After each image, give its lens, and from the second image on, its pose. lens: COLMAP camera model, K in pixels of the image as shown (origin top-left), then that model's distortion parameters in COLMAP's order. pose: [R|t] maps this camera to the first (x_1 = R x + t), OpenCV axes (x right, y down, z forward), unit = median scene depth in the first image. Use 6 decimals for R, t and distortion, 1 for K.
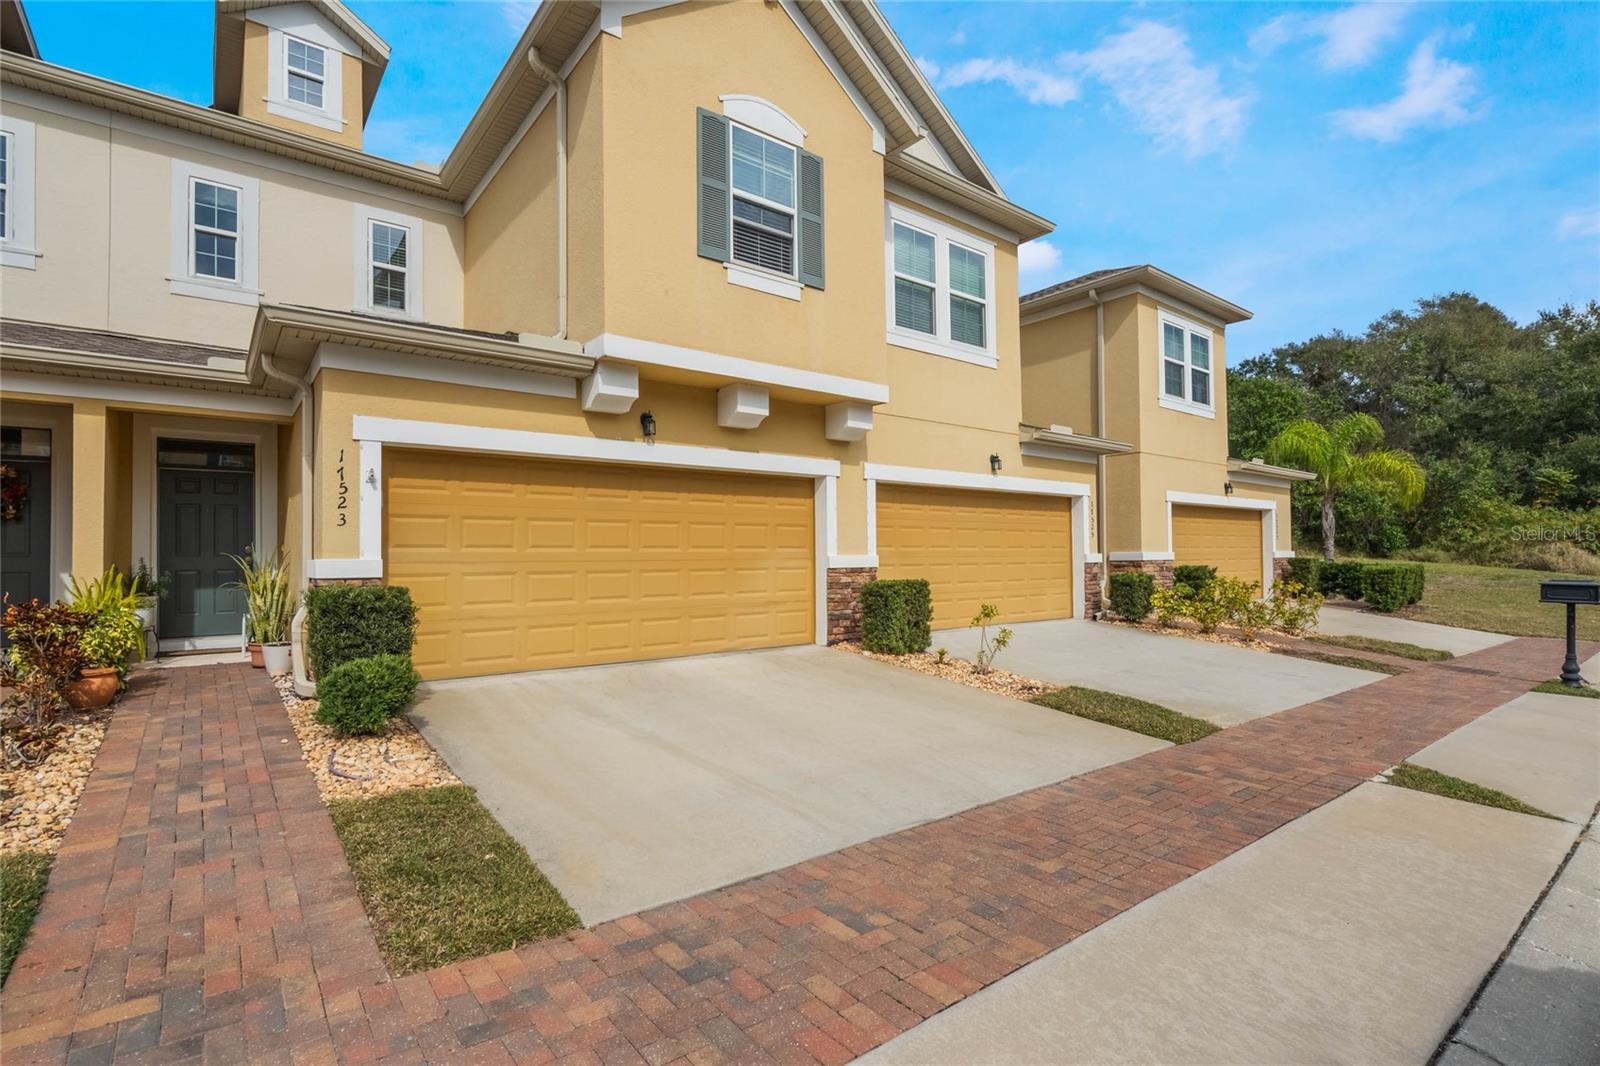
lens RADIAL K [[751.9, 0, 797.4], [0, 751.9, 536.0], [0, 0, 1]] dist [-0.000029, 0.000087]
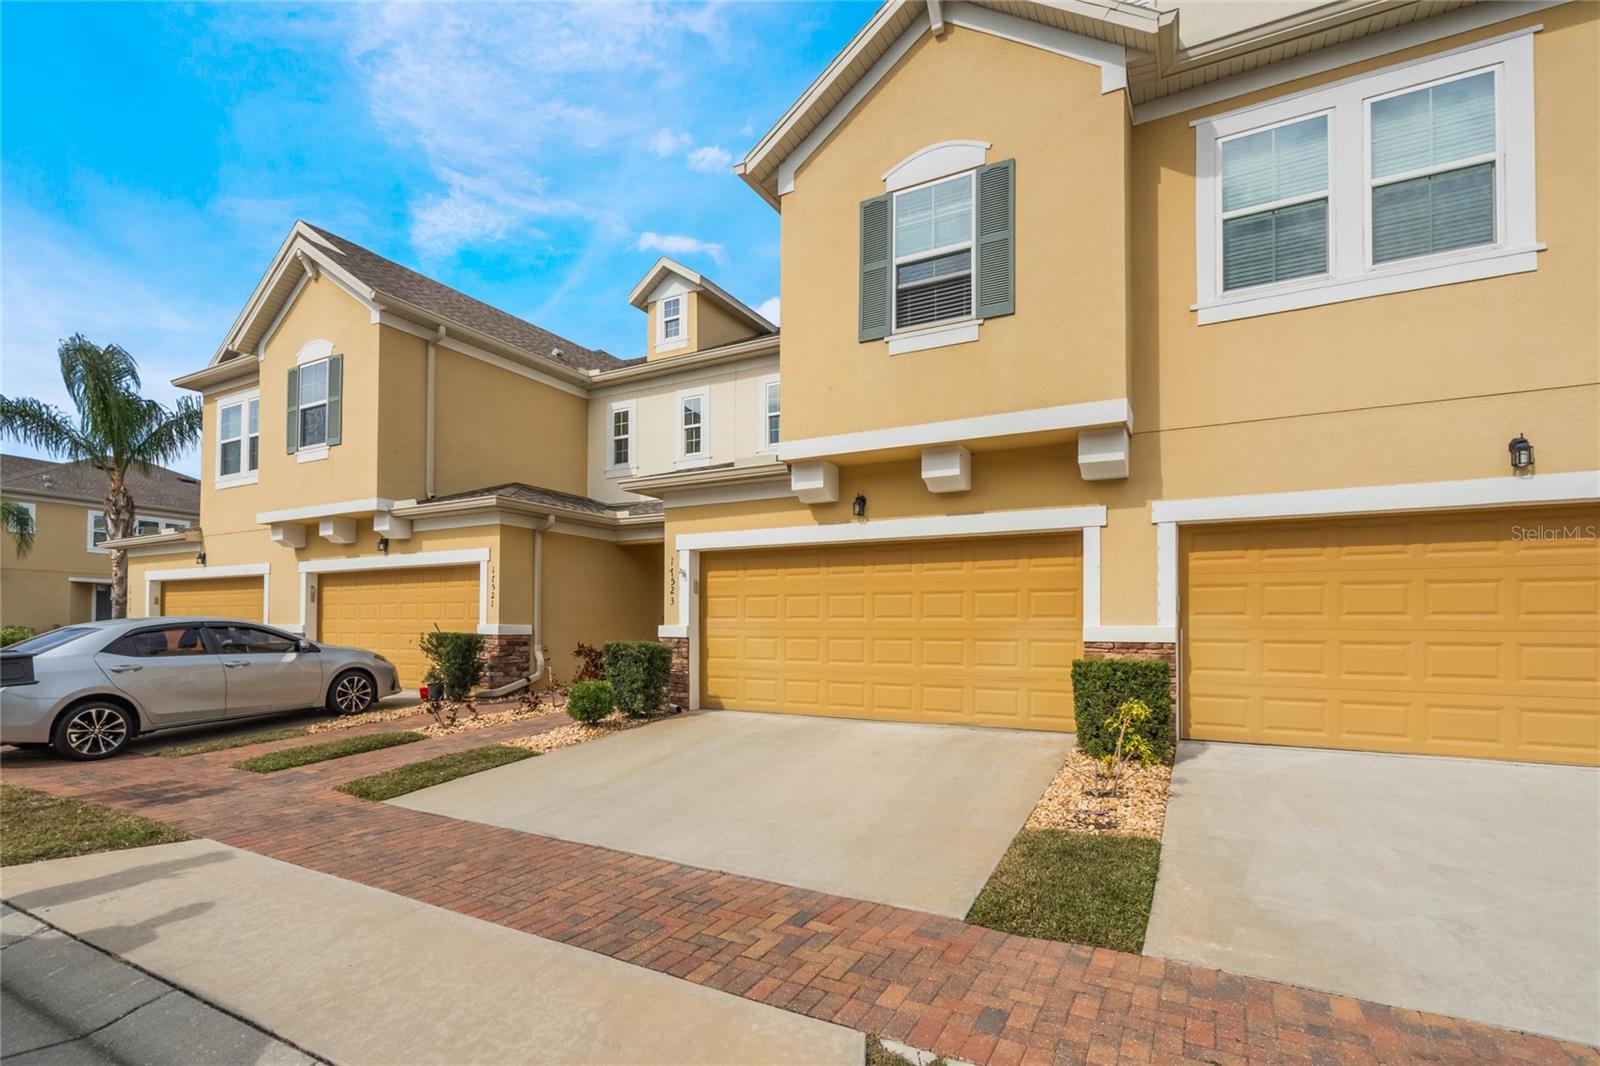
lens RADIAL K [[765.9, 0, 795.8], [0, 765.9, 616.2], [0, 0, 1]] dist [-0.007653, 0.000077]
pose [[0.398473, -0.005129, -0.917166, 0.804231], [0.017887, 0.999838, 0.002179, 0.009871], [0.917006, -0.017273, 0.398500, 0.468171]]
